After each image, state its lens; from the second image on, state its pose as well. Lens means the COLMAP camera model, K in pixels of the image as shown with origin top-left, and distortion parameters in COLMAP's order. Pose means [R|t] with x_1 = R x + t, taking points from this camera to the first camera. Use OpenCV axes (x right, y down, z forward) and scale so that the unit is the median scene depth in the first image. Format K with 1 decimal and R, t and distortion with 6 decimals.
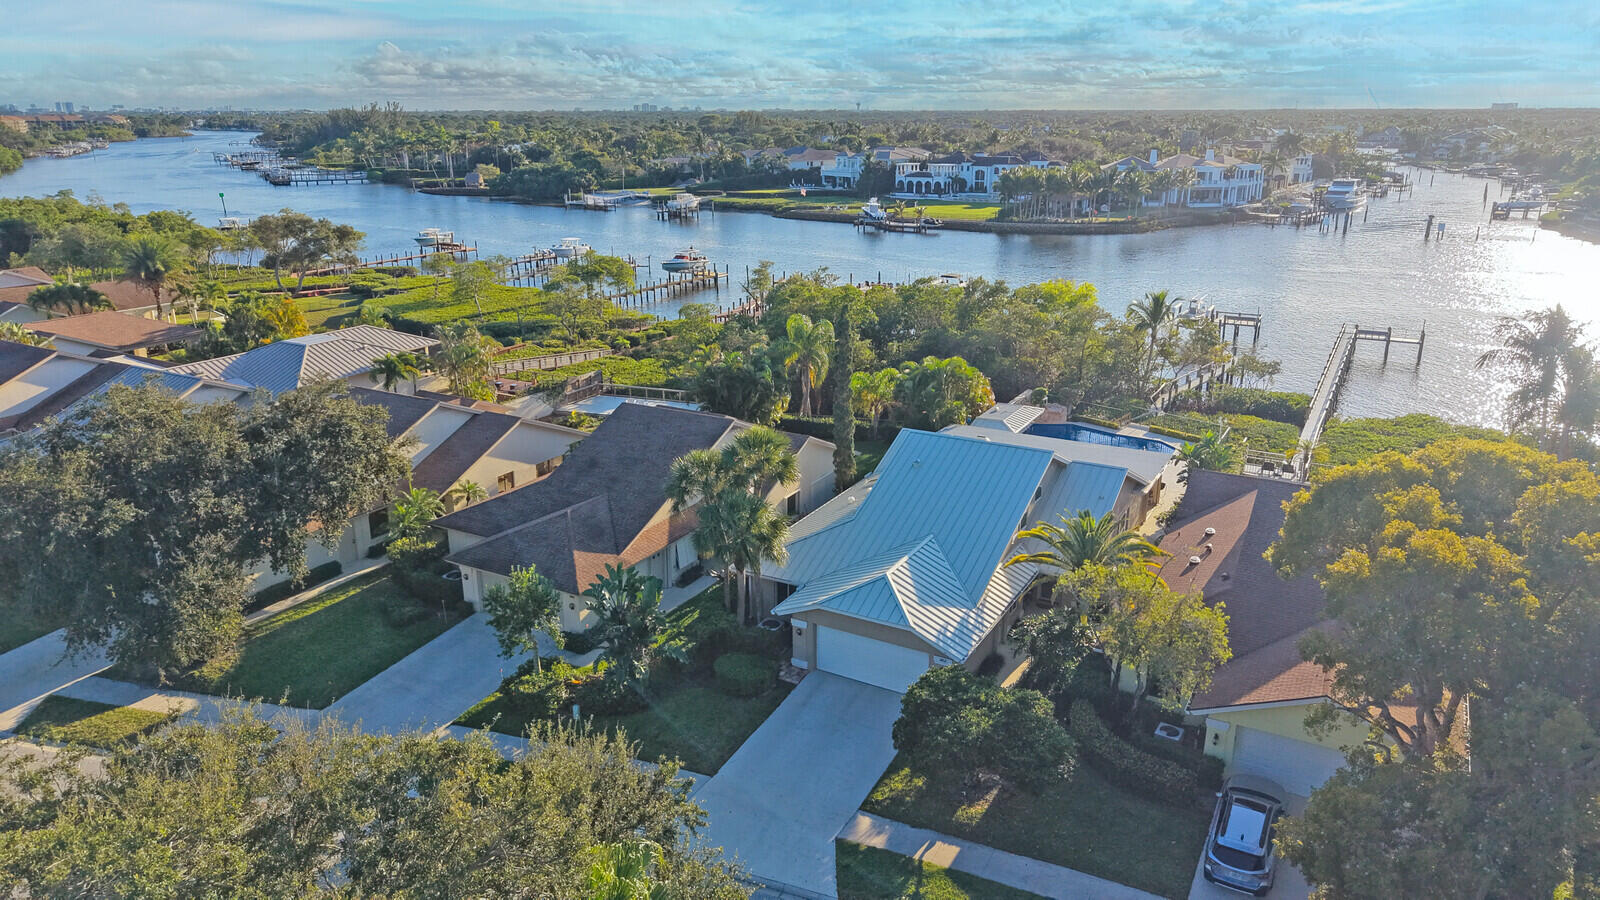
lens RADIAL K [[1083.6, 0, 800.0], [0, 1083.6, 450.0], [0, 0, 1]] dist [0.044157, -0.055021]
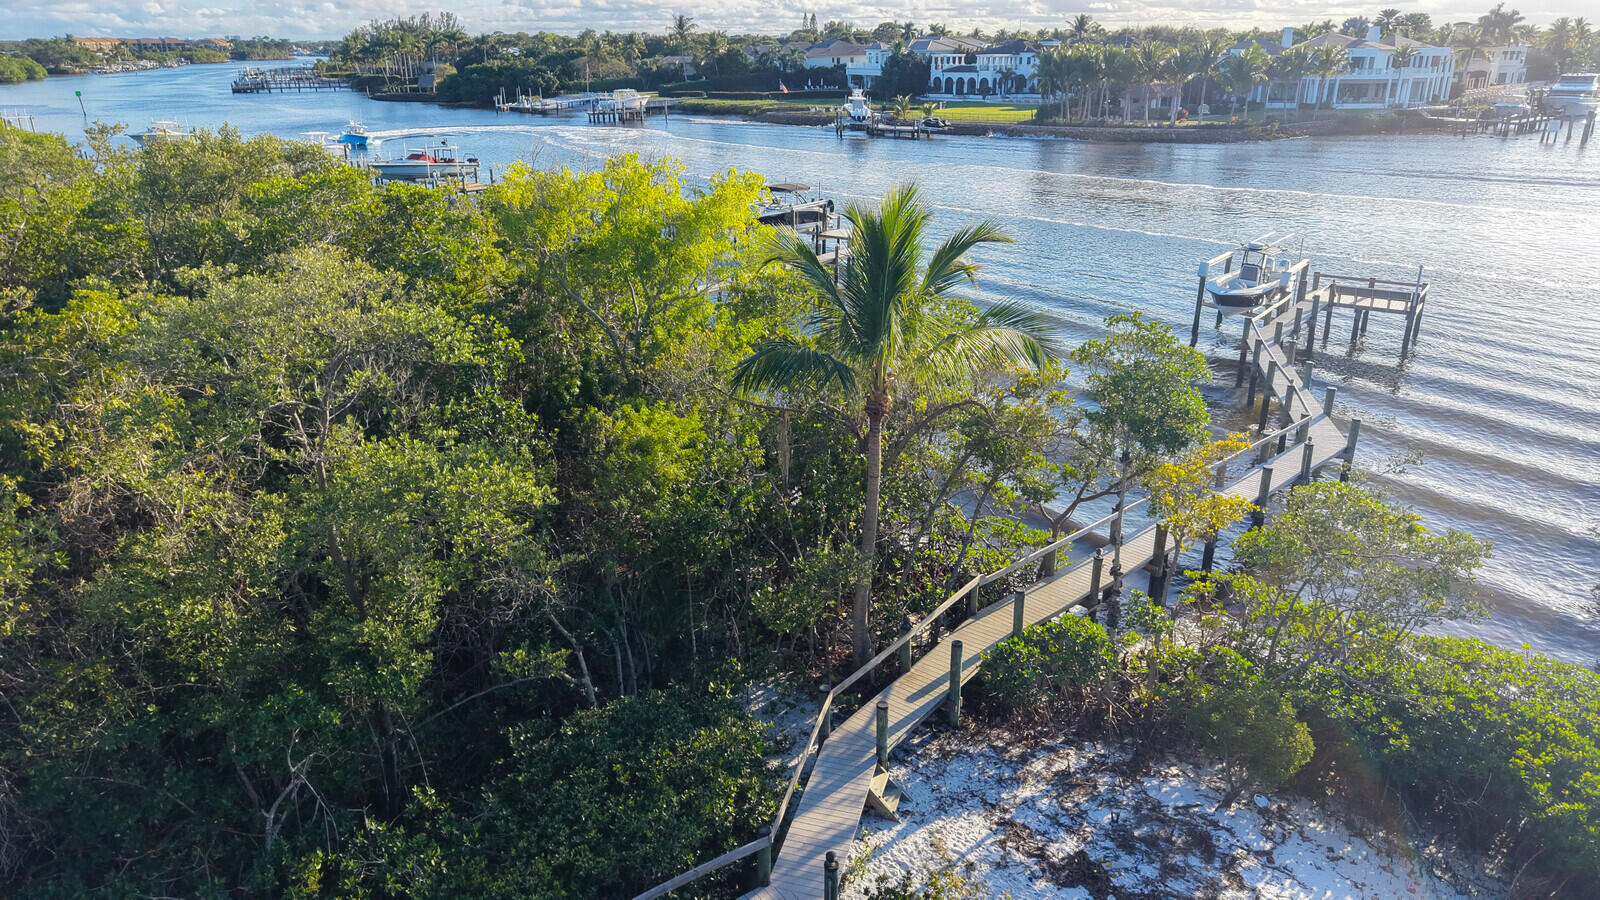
lens RADIAL K [[1073.0, 0, 822.1], [0, 1073.0, 458.1], [0, 0, 1]] dist [0.014161, -0.006499]
pose [[0.992984, 0.039413, -0.111484, 0.121872], [-0.032292, 0.997364, 0.064974, -0.038760], [0.113751, -0.060918, 0.991640, 0.282661]]
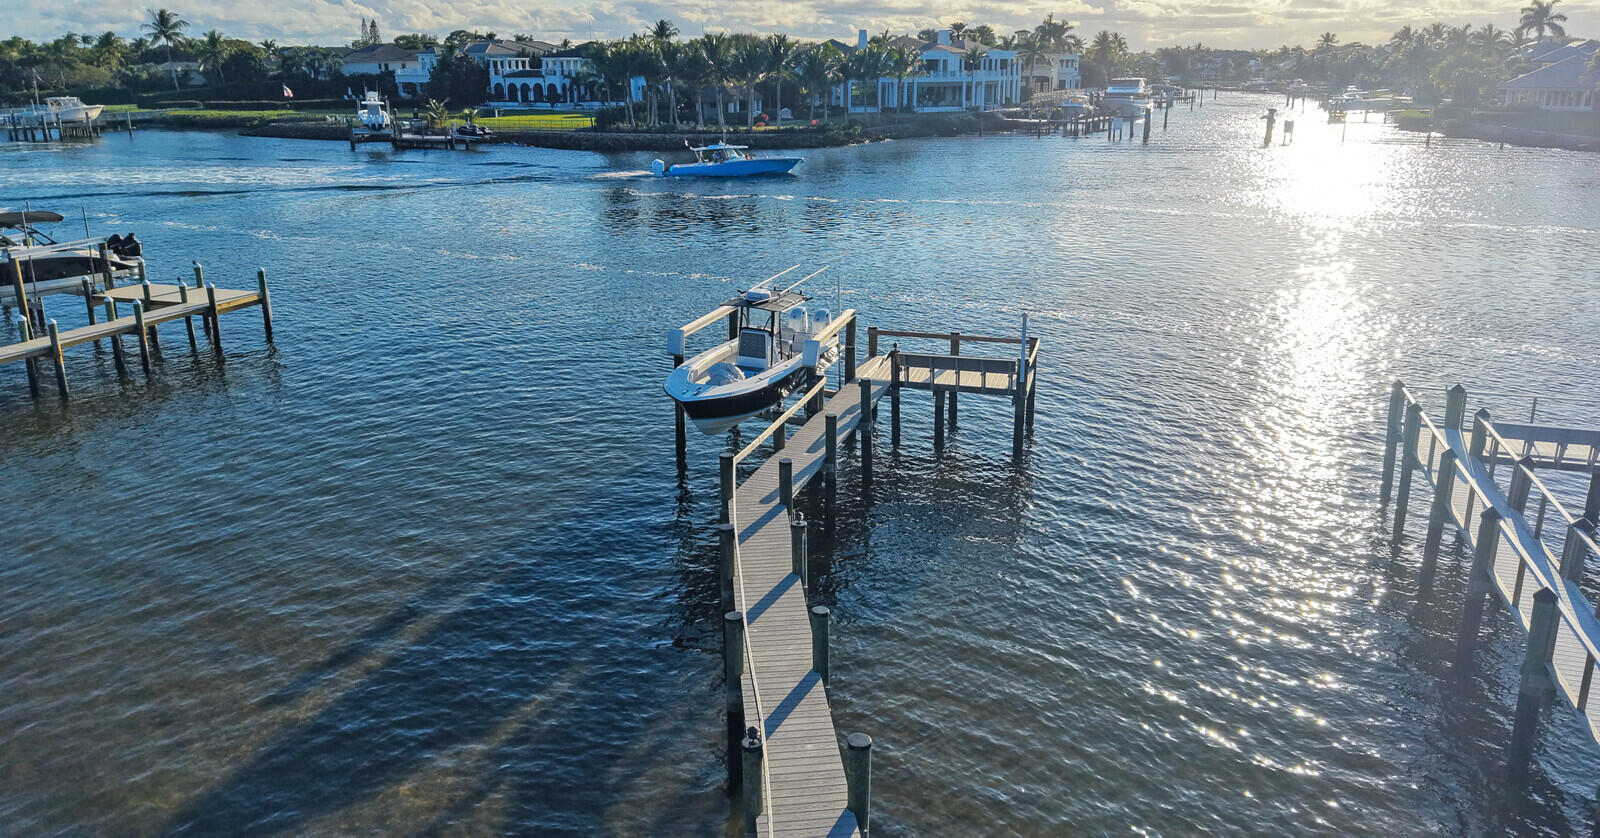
lens RADIAL K [[1059.3, 0, 830.3], [0, 1059.3, 416.9], [0, 0, 1]] dist [0.050631, -0.065340]
pose [[0.976328, -0.068888, 0.205030, 0.162047], [0.066067, 0.997603, 0.020583, -0.056956], [-0.205956, -0.006550, 0.978539, 0.383409]]
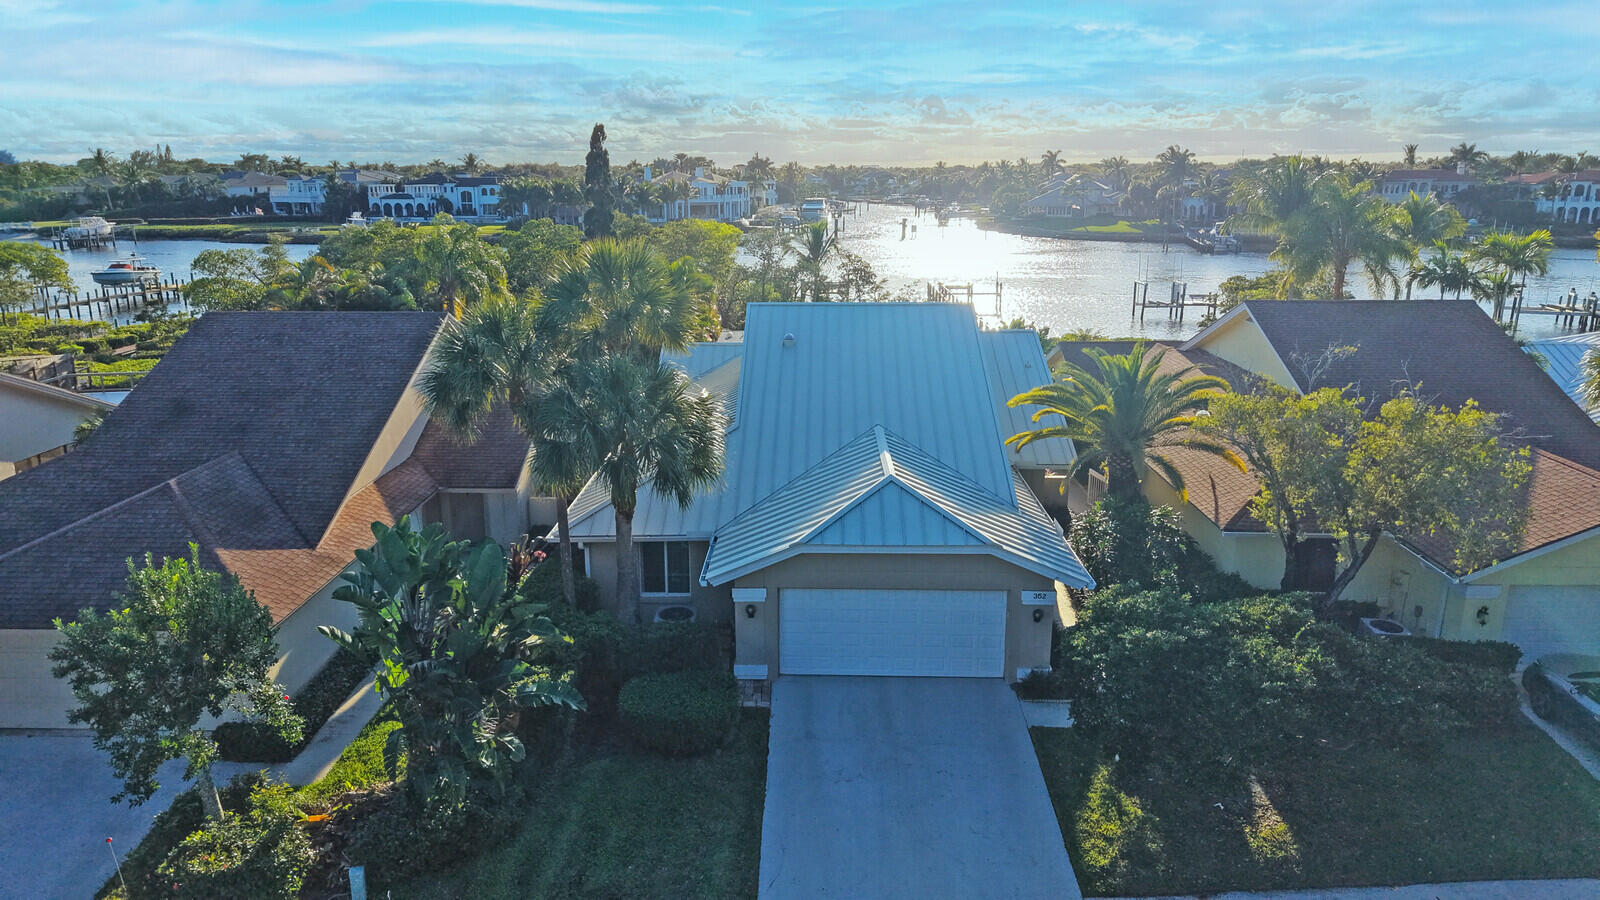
lens RADIAL K [[1056.0, 0, 799.9], [0, 1056.0, 505.8], [0, 0, 1]] dist [0.044618, -0.048474]
pose [[0.879609, -0.142395, 0.453885, -0.036210], [0.142473, 0.989206, 0.034232, 0.017640], [-0.453860, 0.034556, 0.890403, 0.090444]]
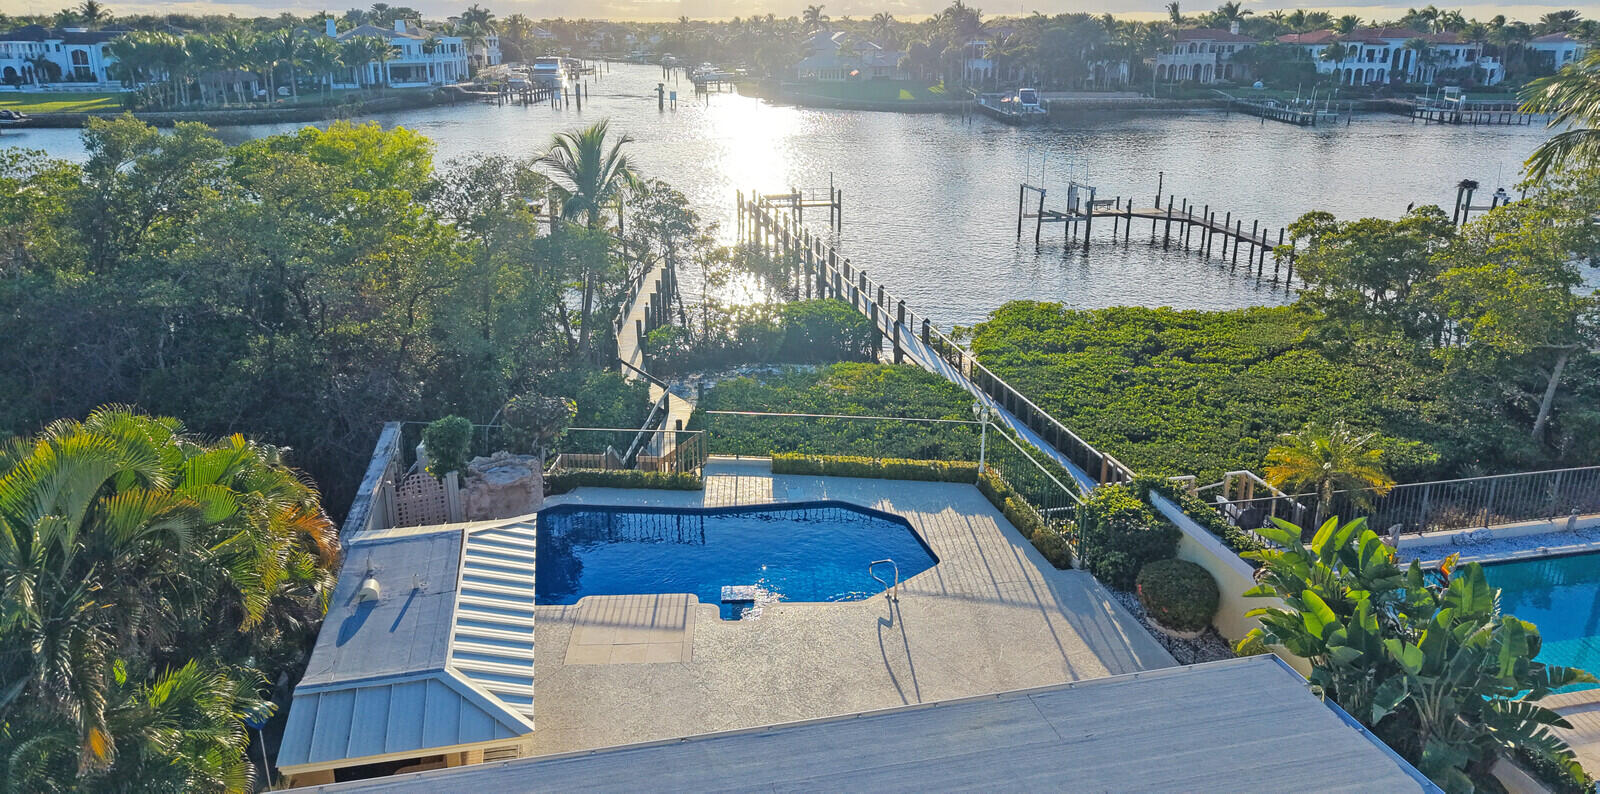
lens RADIAL K [[1058.3, 0, 790.1], [0, 1058.3, 380.1], [0, 0, 1]] dist [0.035071, -0.043664]
pose [[0.745503, -0.205730, 0.633956, 0.032805], [0.194728, 0.976899, 0.088029, -0.023420], [-0.637421, 0.057823, 0.768343, 0.218546]]
